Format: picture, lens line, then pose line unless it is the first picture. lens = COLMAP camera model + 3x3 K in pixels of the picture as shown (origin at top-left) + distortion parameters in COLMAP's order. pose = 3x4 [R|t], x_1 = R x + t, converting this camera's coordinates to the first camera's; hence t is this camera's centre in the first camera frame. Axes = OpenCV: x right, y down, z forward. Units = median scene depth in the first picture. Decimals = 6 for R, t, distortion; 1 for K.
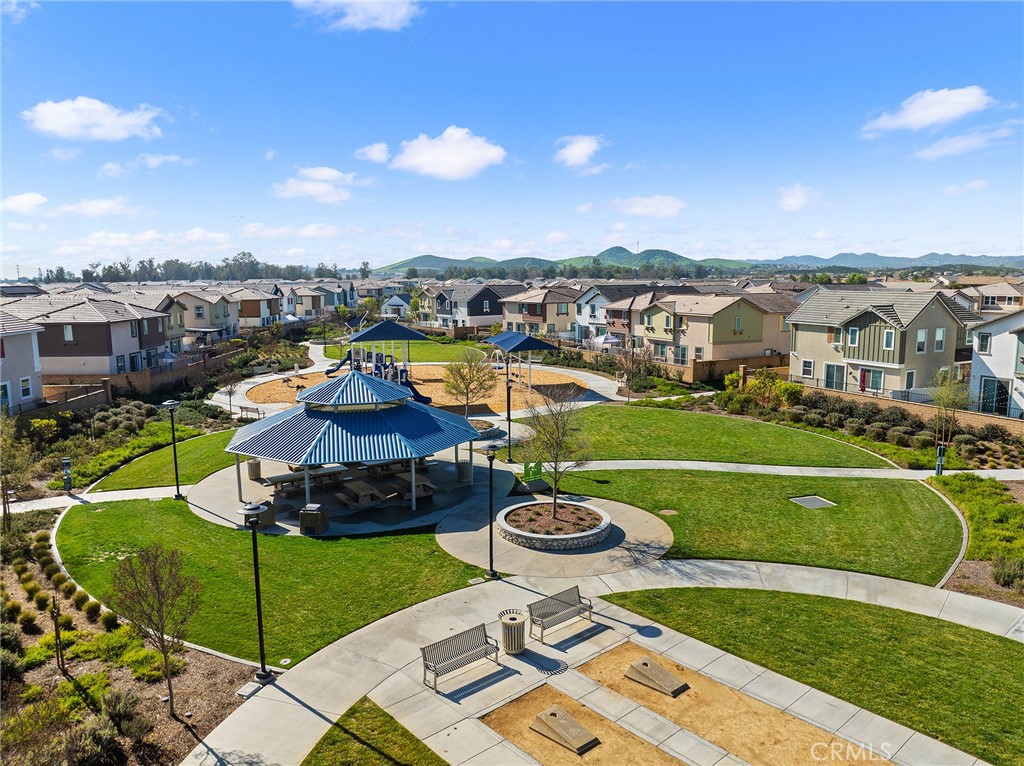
lens RADIAL K [[725.4, 0, 518.7], [0, 725.4, 378.9], [0, 0, 1]] dist [-0.051016, 0.024375]
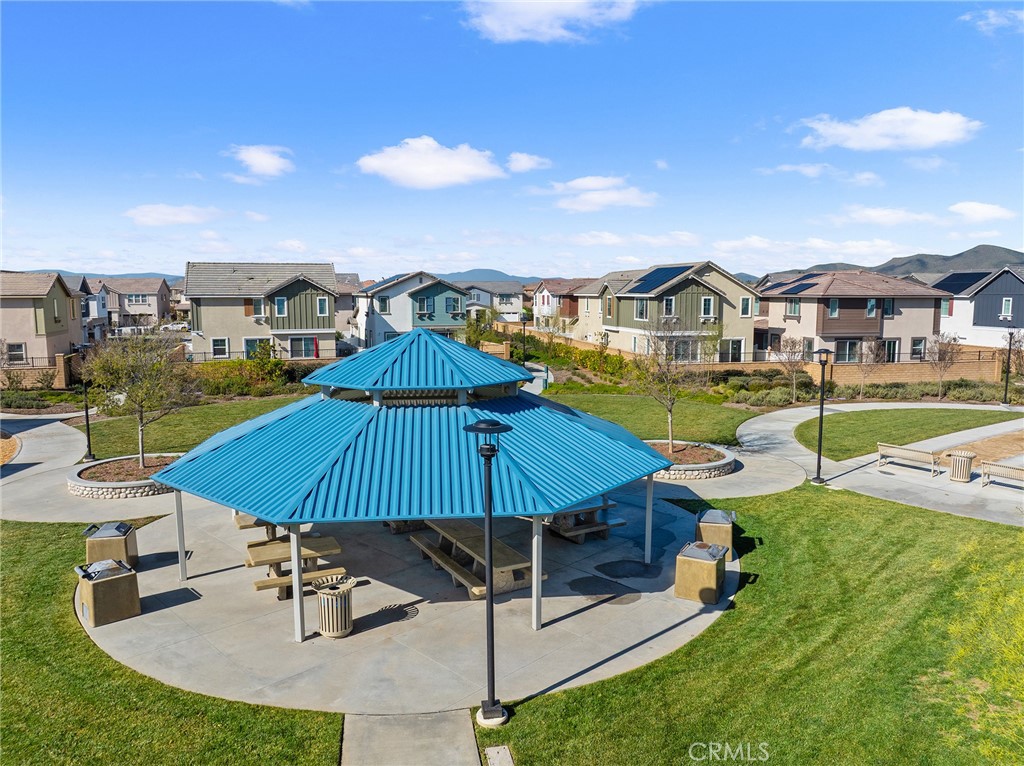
lens RADIAL K [[725.4, 0, 514.7], [0, 725.4, 376.7], [0, 0, 1]] dist [-0.051016, 0.024375]
pose [[0.129466, -0.105952, 0.985907, -0.438163], [0.140272, 0.986233, 0.087567, -0.005713], [-0.981612, 0.126958, 0.142545, 0.519687]]
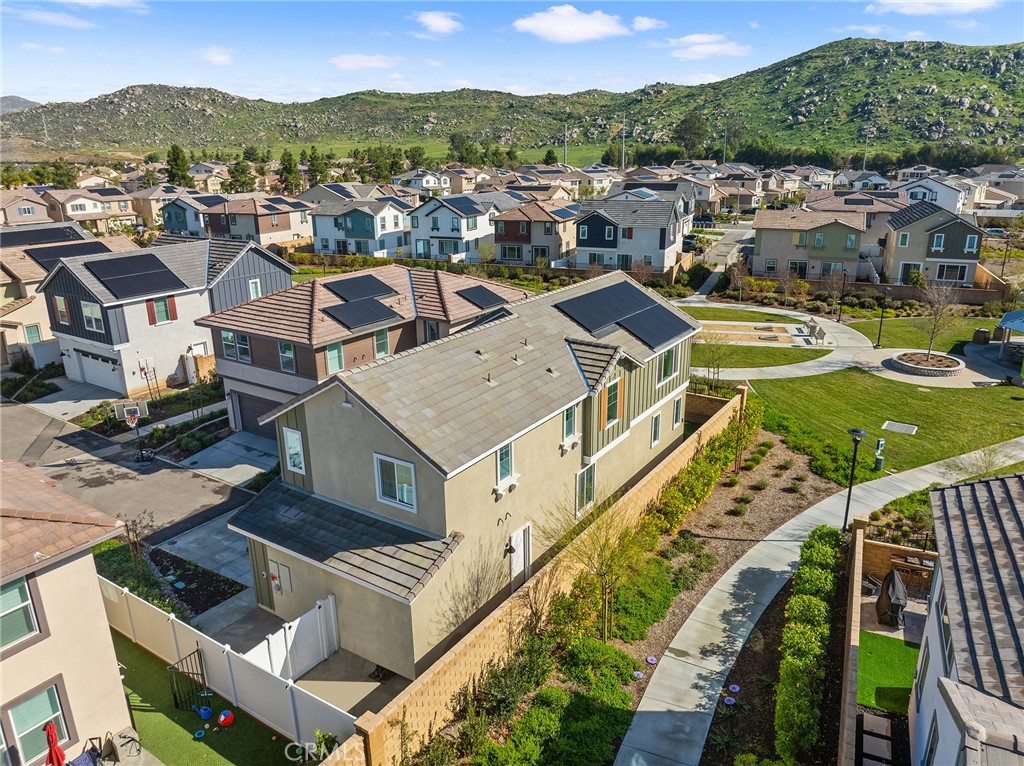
lens RADIAL K [[725.4, 0, 512.8], [0, 725.4, 386.2], [0, 0, 1]] dist [-0.051016, 0.024375]
pose [[-0.798701, 0.201402, -0.567022, 0.882485], [-0.067421, 0.906436, 0.416928, -0.189959], [0.597940, 0.371230, -0.710392, 0.803484]]
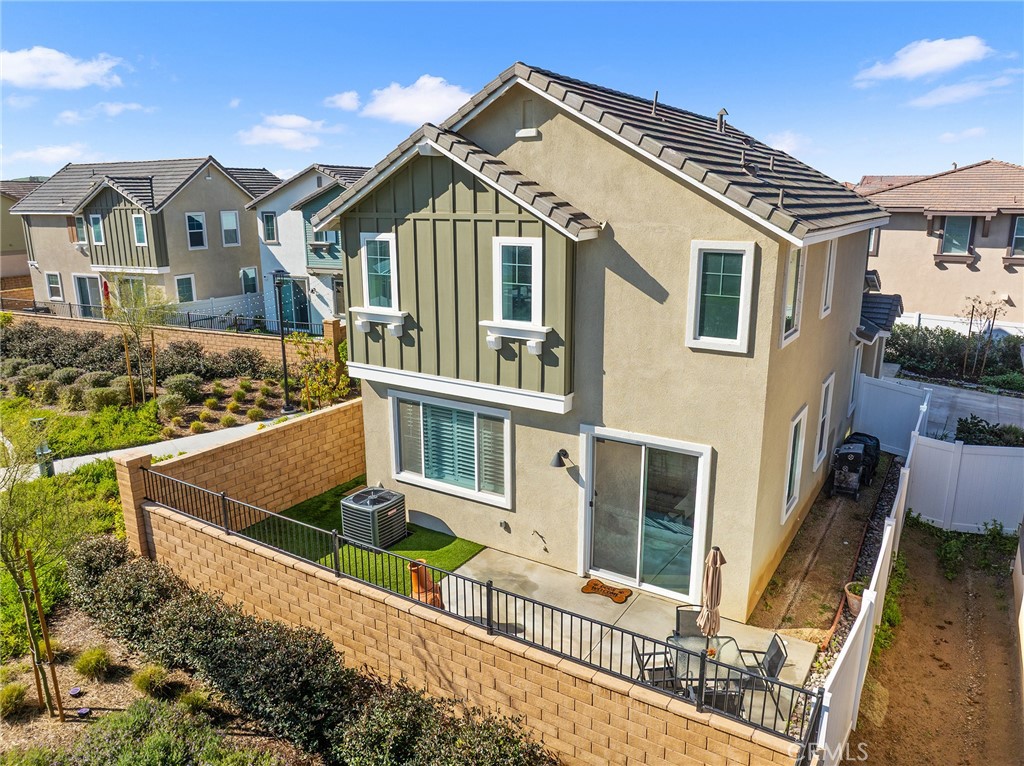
lens RADIAL K [[725.4, 0, 512.7], [0, 725.4, 384.8], [0, 0, 1]] dist [-0.051016, 0.024375]
pose [[0.790626, -0.149958, 0.593653, 0.335820], [0.084660, 0.987006, 0.136570, 0.020174], [-0.606419, -0.057717, 0.793048, 0.251003]]
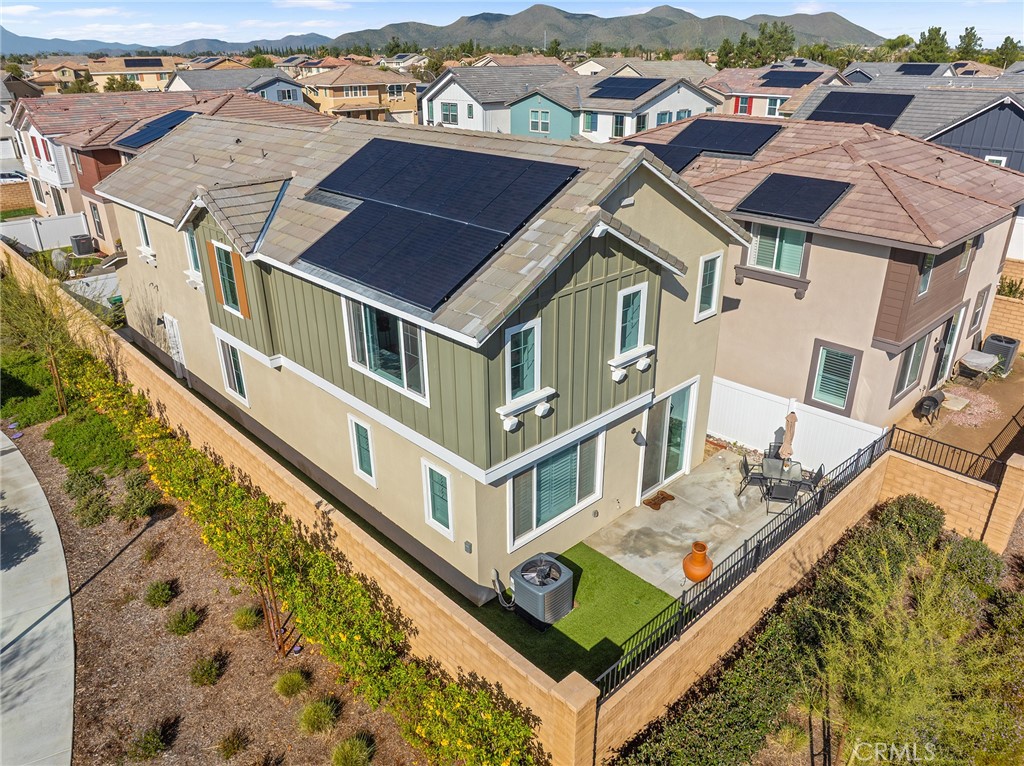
lens RADIAL K [[725.4, 0, 512.8], [0, 725.4, 384.9], [0, 0, 1]] dist [-0.051016, 0.024375]
pose [[-0.408001, -0.373782, 0.832960, 0.265615], [0.139151, 0.876233, 0.461359, -0.077105], [-0.902315, 0.304142, -0.305492, 0.519629]]
